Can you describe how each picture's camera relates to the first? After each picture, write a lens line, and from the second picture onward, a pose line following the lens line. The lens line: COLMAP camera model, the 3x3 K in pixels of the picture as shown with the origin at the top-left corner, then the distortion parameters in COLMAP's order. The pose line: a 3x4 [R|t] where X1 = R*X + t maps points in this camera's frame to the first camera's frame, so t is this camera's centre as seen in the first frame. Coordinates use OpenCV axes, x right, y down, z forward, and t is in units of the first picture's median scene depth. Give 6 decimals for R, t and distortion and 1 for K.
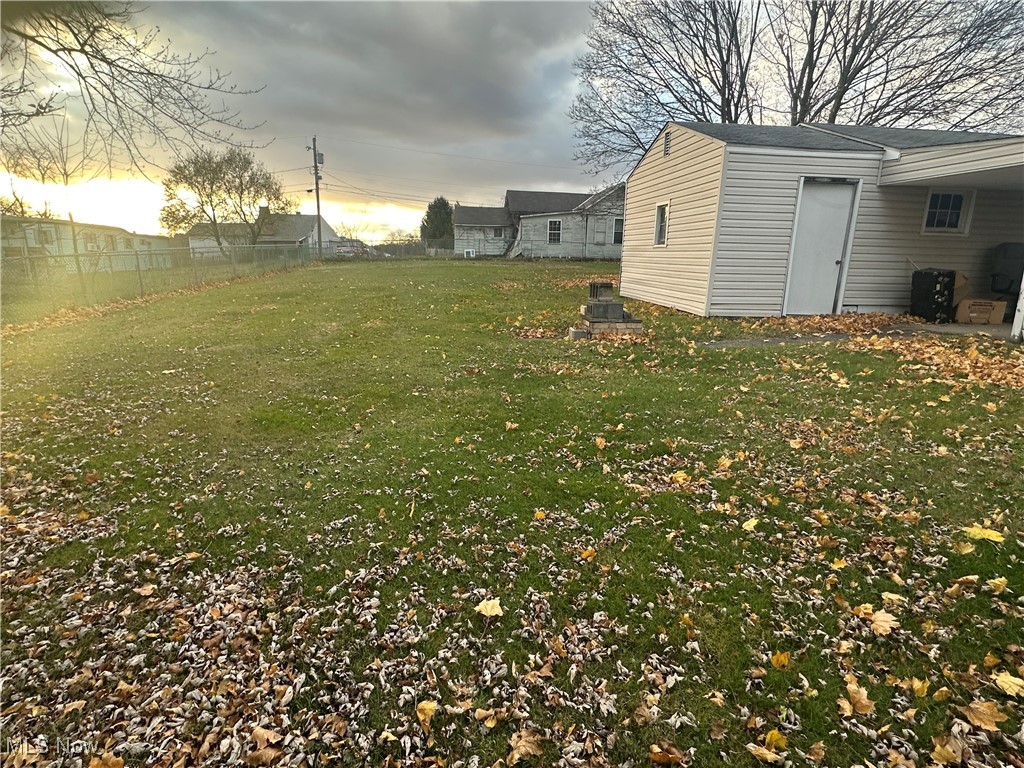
lens RADIAL K [[536.6, 0, 510.4], [0, 536.6, 382.1], [0, 0, 1]] dist [0.001816, -0.002909]
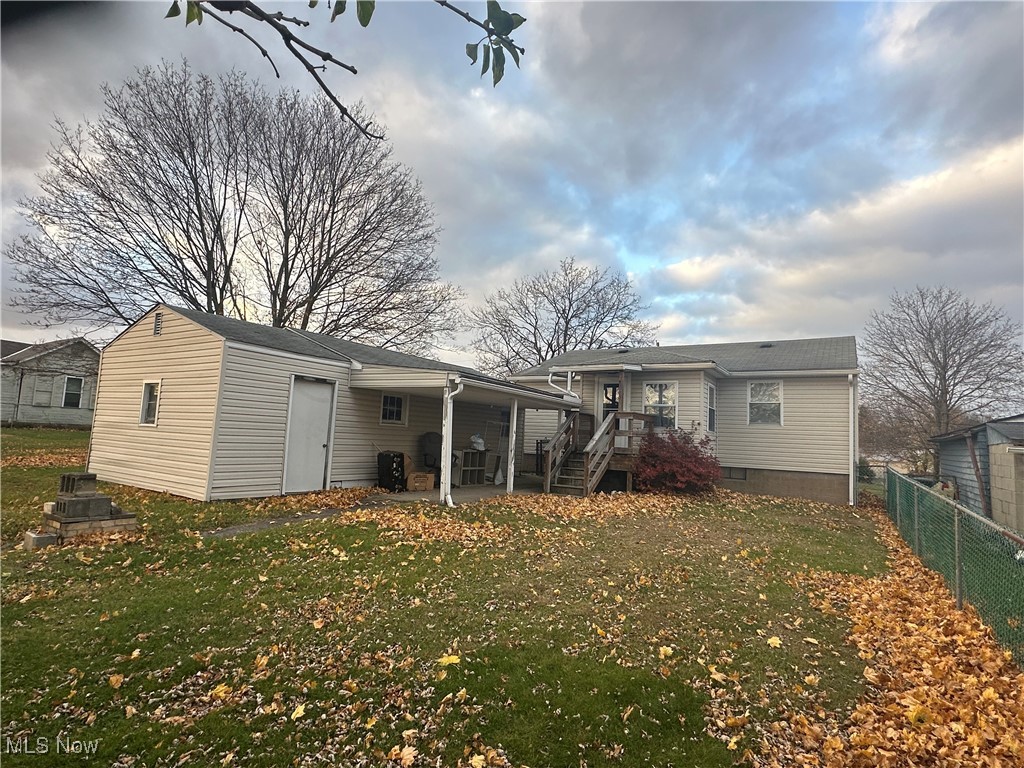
lens RADIAL K [[536.6, 0, 513.2], [0, 536.6, 385.2], [0, 0, 1]] dist [0.001816, -0.002909]
pose [[0.625468, 0.084436, 0.775668, -0.073717], [0.146397, 0.963772, -0.222961, -0.031205], [-0.766392, 0.253011, 0.590447, -0.066796]]
